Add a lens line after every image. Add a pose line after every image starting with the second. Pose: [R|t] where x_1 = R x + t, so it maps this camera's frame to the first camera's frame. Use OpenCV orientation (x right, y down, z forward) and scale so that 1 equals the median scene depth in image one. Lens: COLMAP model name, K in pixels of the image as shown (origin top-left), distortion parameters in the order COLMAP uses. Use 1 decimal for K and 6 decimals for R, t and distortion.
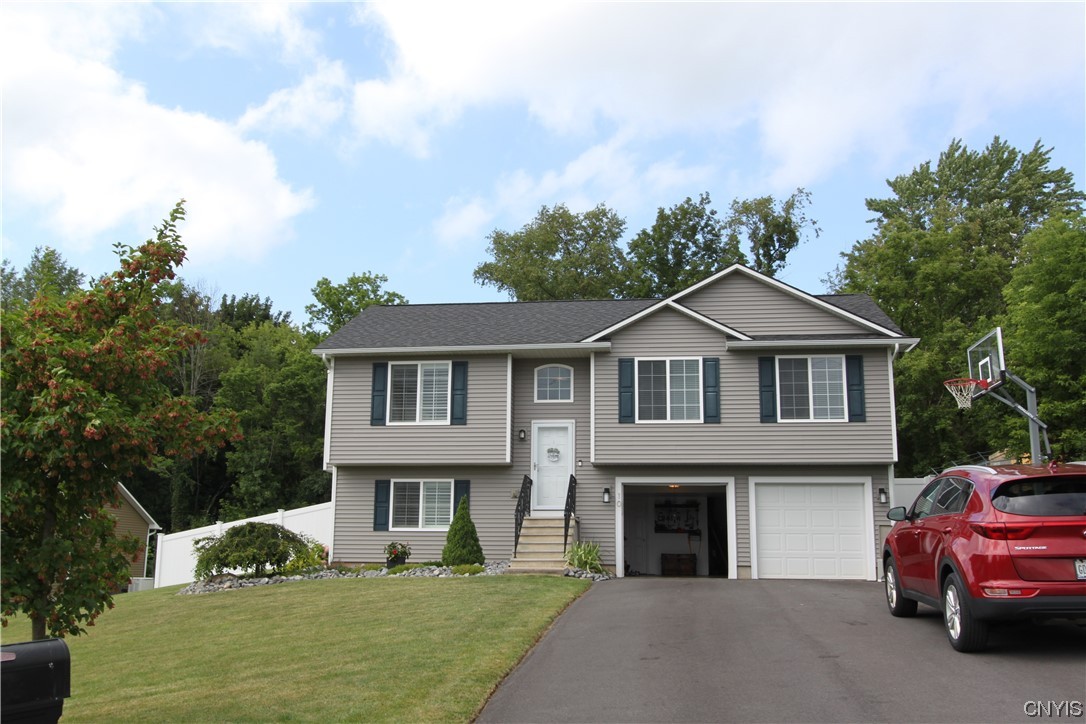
lens RADIAL K [[1162.6, 0, 521.1], [0, 1162.6, 339.1], [0, 0, 1]] dist [-0.021854, 0.005051]
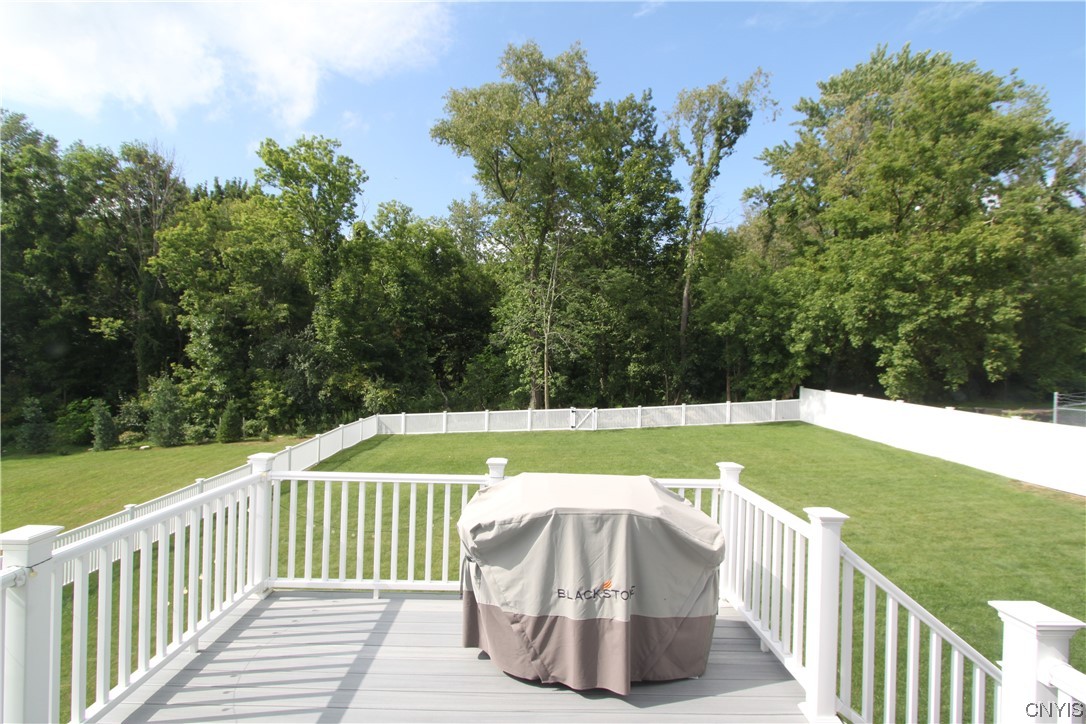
lens RADIAL K [[499.8, 0, 534.7], [0, 499.8, 369.2], [0, 0, 1]] dist [-0.019310, 0.004846]
pose [[0.988741, 0.012535, 0.149110, -0.033935], [-0.043271, 0.977864, 0.204720, 0.108188], [-0.143243, -0.208867, 0.967397, 1.348148]]
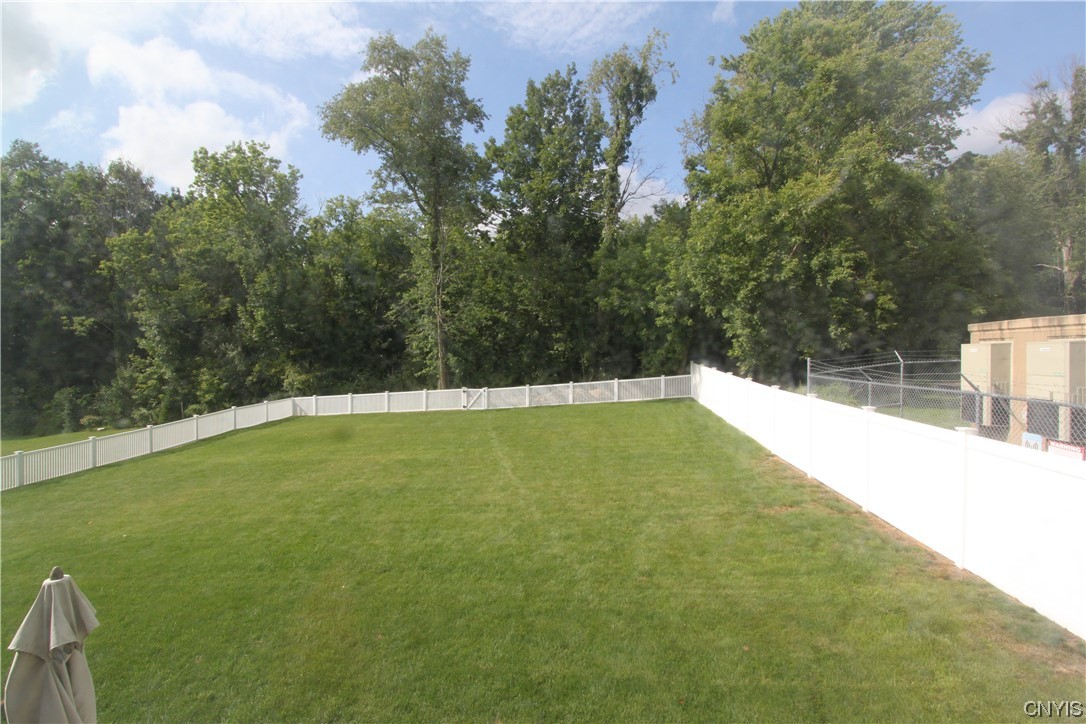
lens RADIAL K [[496.8, 0, 543.0], [0, 496.8, 362.0], [0, 0, 1]] dist [-0.013672, 0.000574]
pose [[0.999787, -0.014400, 0.014797, 0.321201], [0.010758, 0.974993, 0.221977, 0.110413], [-0.017623, -0.221770, 0.974940, 1.310716]]
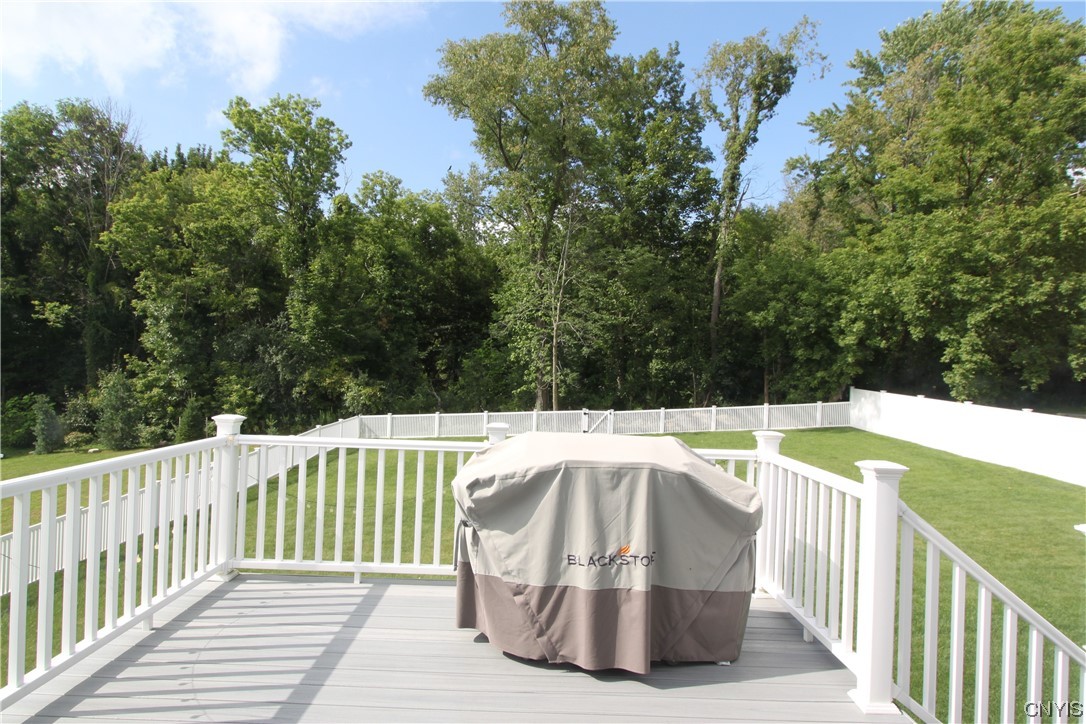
lens RADIAL K [[577.5, 0, 533.1], [0, 577.5, 369.9], [0, 0, 1]] dist [-0.014410, 0.002684]
pose [[0.990583, 0.020990, 0.135295, -0.033957], [-0.048418, 0.978030, 0.202765, 0.119694], [-0.128066, -0.207407, 0.969836, 1.345719]]
